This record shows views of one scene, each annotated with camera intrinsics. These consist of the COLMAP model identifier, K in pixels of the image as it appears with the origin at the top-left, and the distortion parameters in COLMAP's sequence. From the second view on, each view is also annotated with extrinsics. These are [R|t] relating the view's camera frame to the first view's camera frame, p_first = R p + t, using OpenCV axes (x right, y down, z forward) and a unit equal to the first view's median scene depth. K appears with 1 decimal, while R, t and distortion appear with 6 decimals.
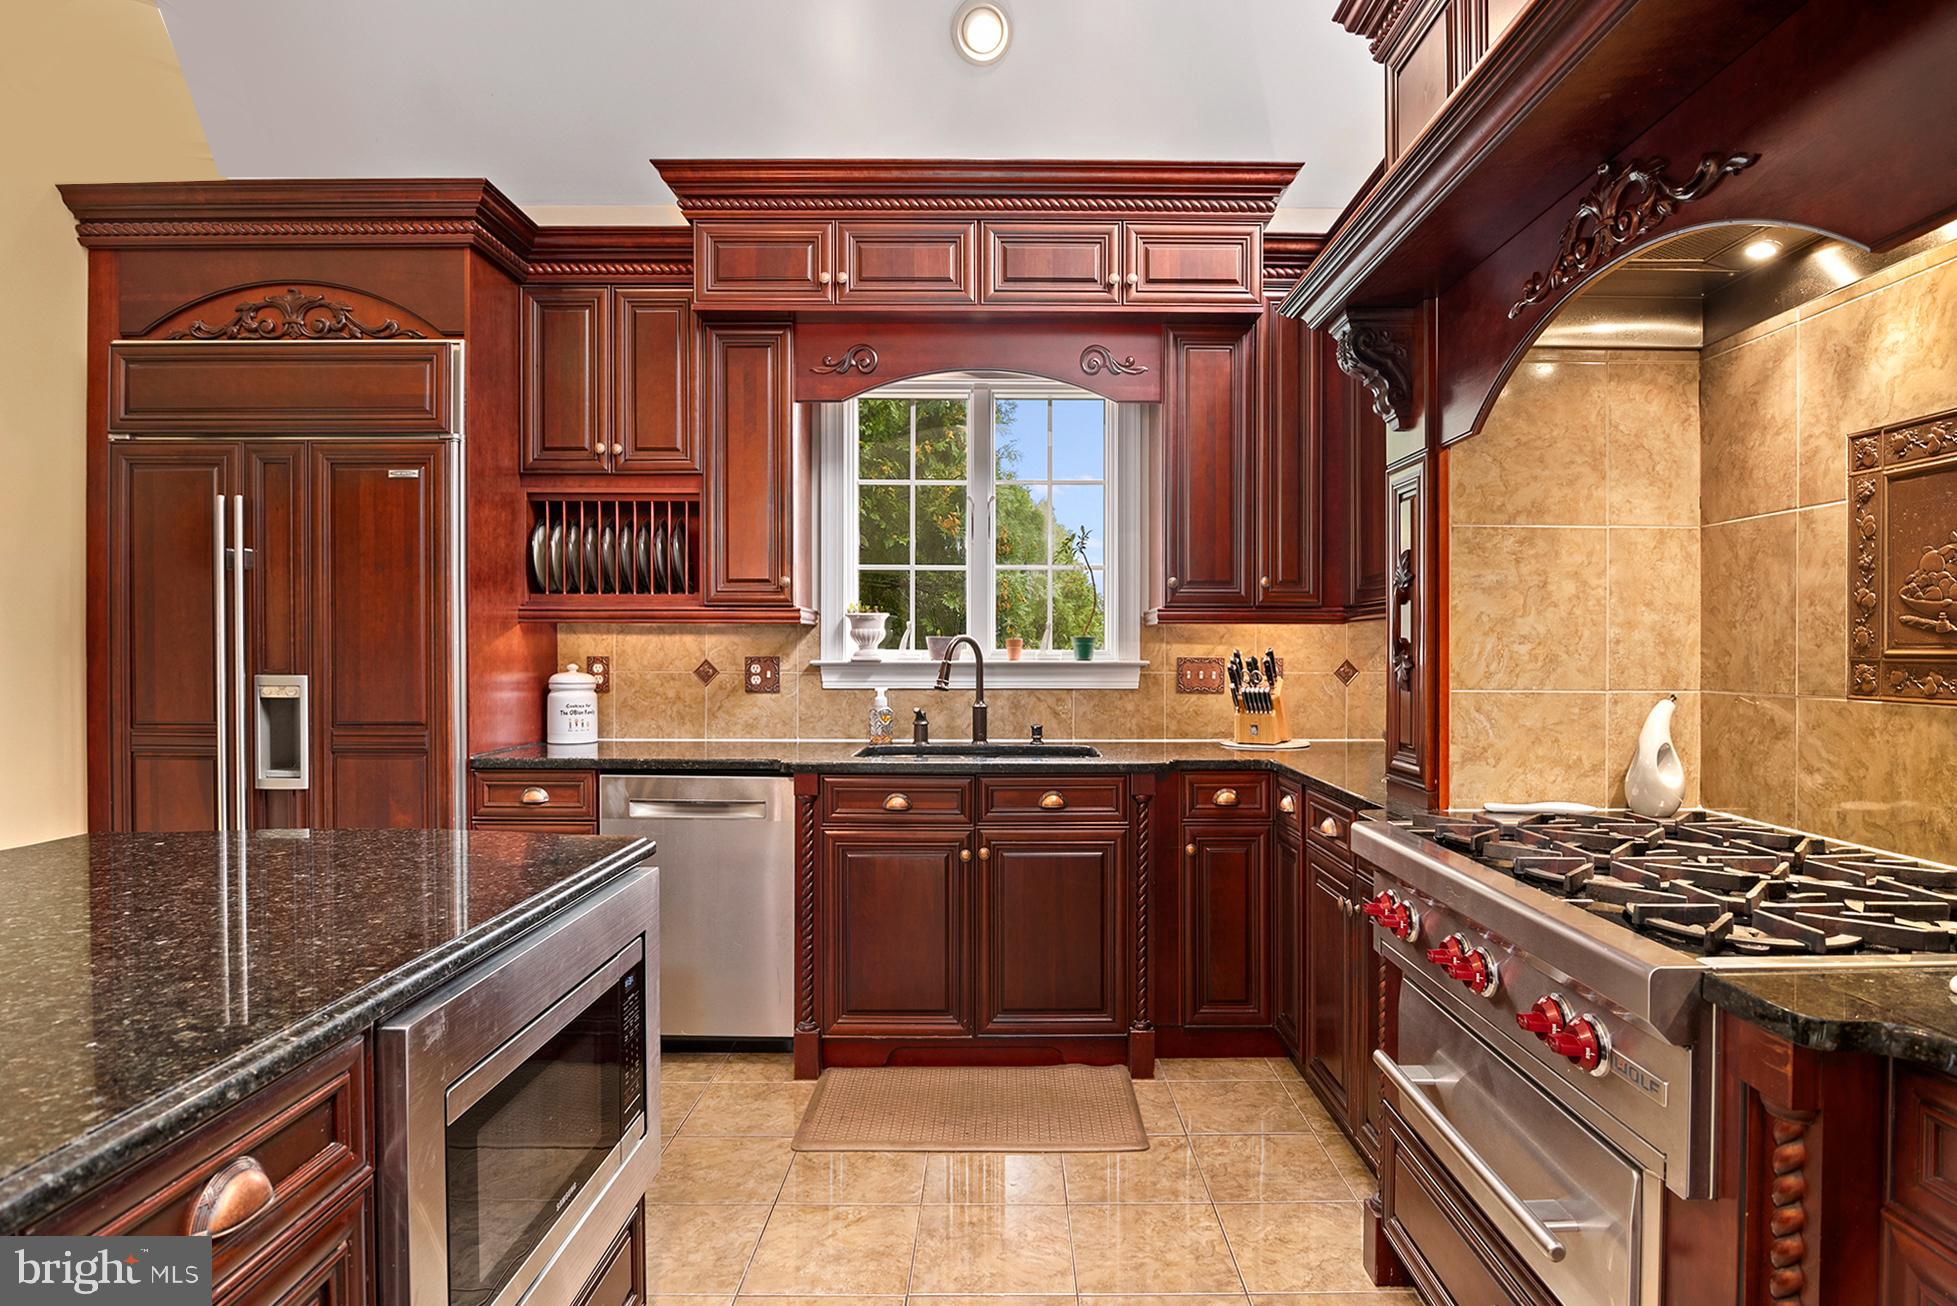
lens RADIAL K [[1042.1, 0, 1064.5], [0, 1042.1, 656.6], [0, 0, 1]] dist [-0.022293, 0.000741]
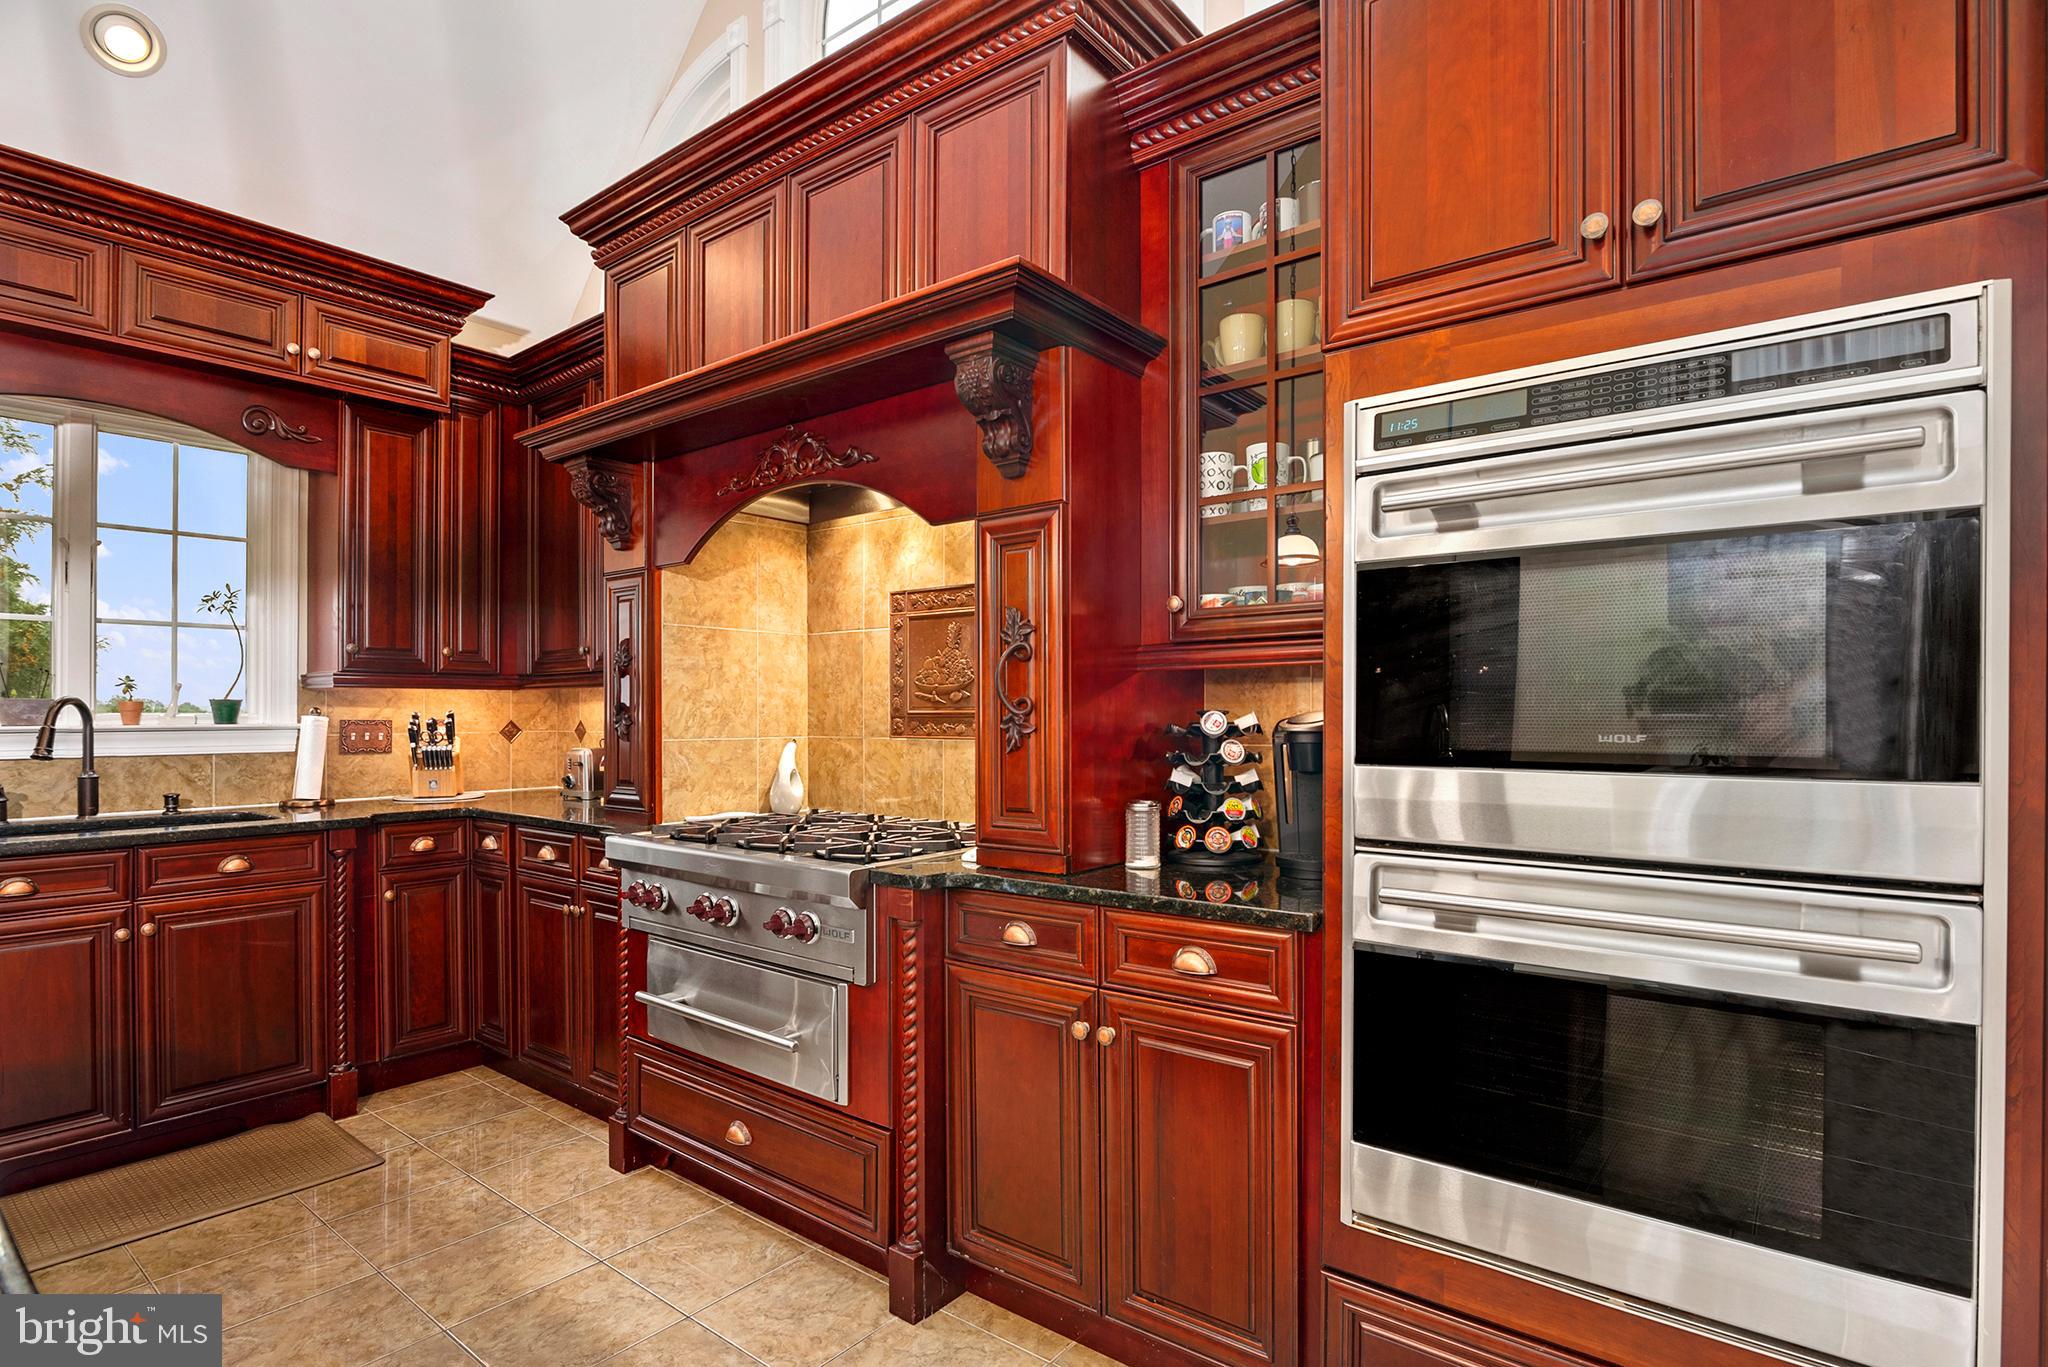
lens RADIAL K [[968.0, 0, 1018.4], [0, 968.0, 708.2], [0, 0, 1]] dist [-0.016624, -0.003463]
pose [[0.648244, 0.000368, 0.761432, -0.318463], [0.008015, 0.999941, -0.007308, 0.003028], [-0.761390, 0.010840, 0.648203, -0.226177]]
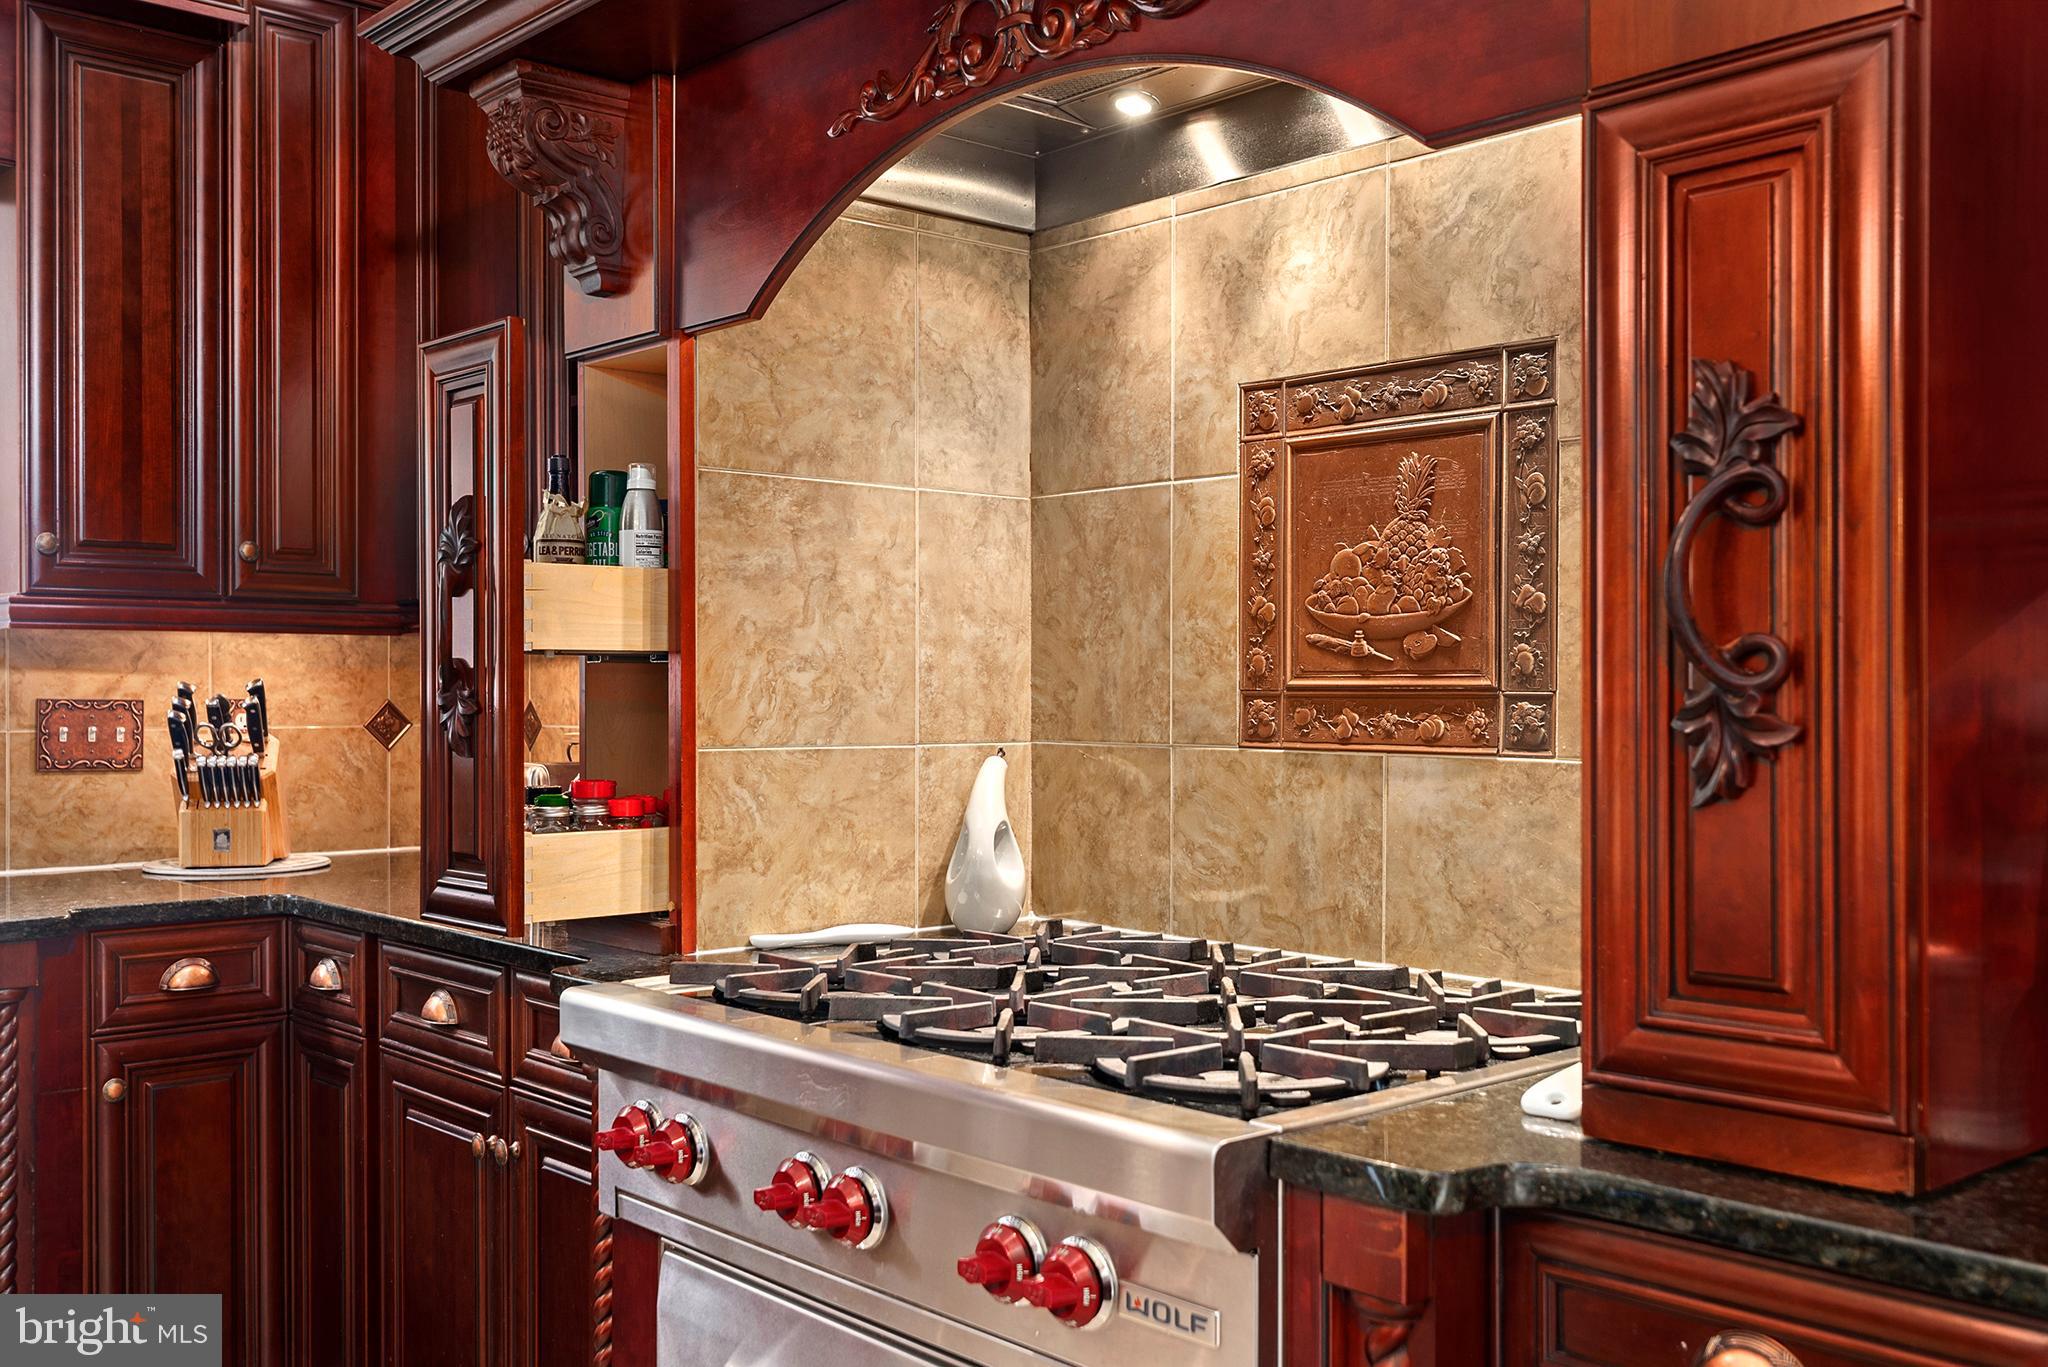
lens RADIAL K [[1849.4, 0, 1049.8], [0, 1849.4, 690.5], [0, 0, 1]] dist [0.007891, 0.001737]
pose [[0.766971, -0.001545, 0.641680, -0.147480], [0.004744, 0.999983, -0.003262, 0.003746], [-0.641664, 0.005546, 0.766965, 0.068997]]
